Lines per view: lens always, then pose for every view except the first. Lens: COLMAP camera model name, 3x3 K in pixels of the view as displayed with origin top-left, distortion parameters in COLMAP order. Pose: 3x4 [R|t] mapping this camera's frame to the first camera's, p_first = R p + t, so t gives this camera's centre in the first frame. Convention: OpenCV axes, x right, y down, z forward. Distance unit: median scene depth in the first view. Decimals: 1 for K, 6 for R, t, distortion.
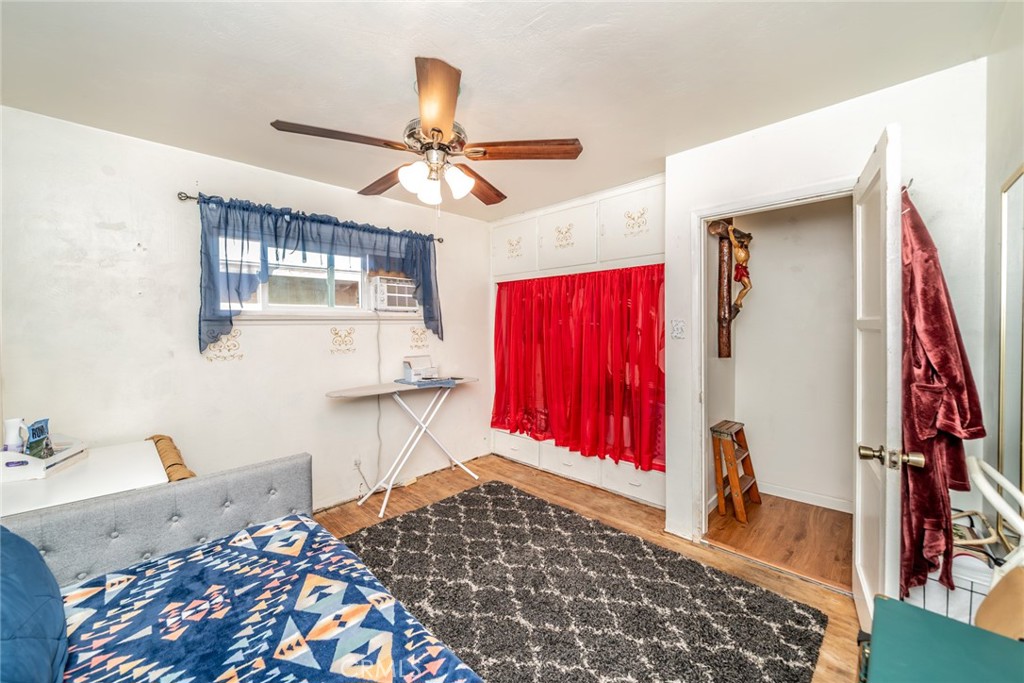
lens RADIAL K [[356.2, 0, 515.5], [0, 356.2, 334.6], [0, 0, 1]] dist [-0.002577, -0.000070]
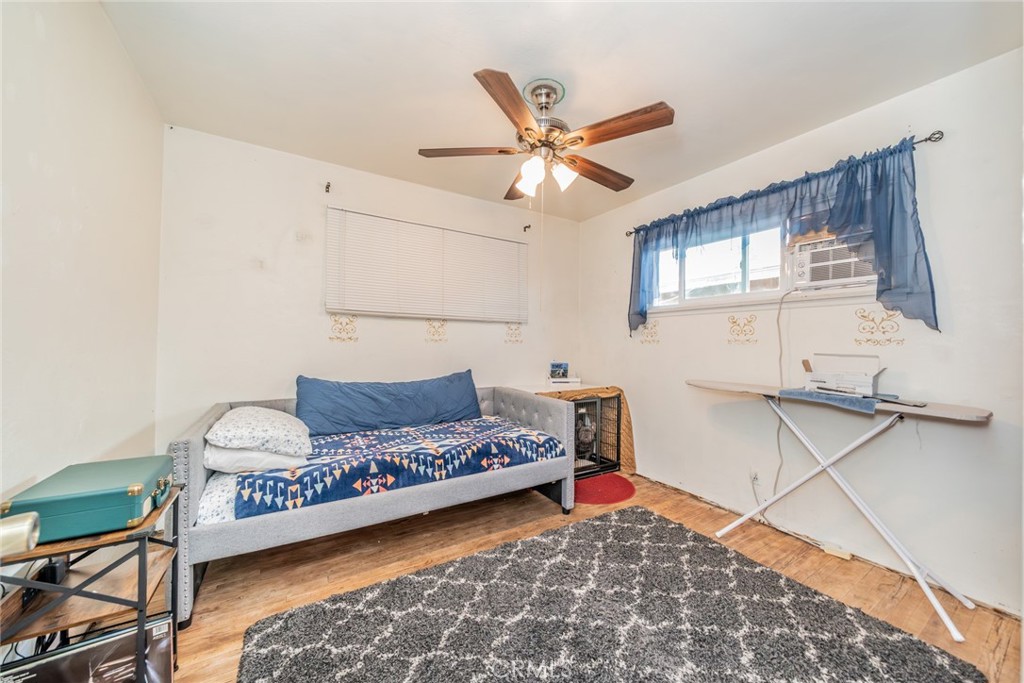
lens RADIAL K [[356.2, 0, 515.7], [0, 356.2, 337.8], [0, 0, 1]] dist [-0.002577, -0.000070]
pose [[-0.178739, -0.002315, -0.983894, 0.510559], [-0.026570, 0.999644, 0.002474, 0.051419], [0.983538, 0.026584, -0.178737, 0.635418]]
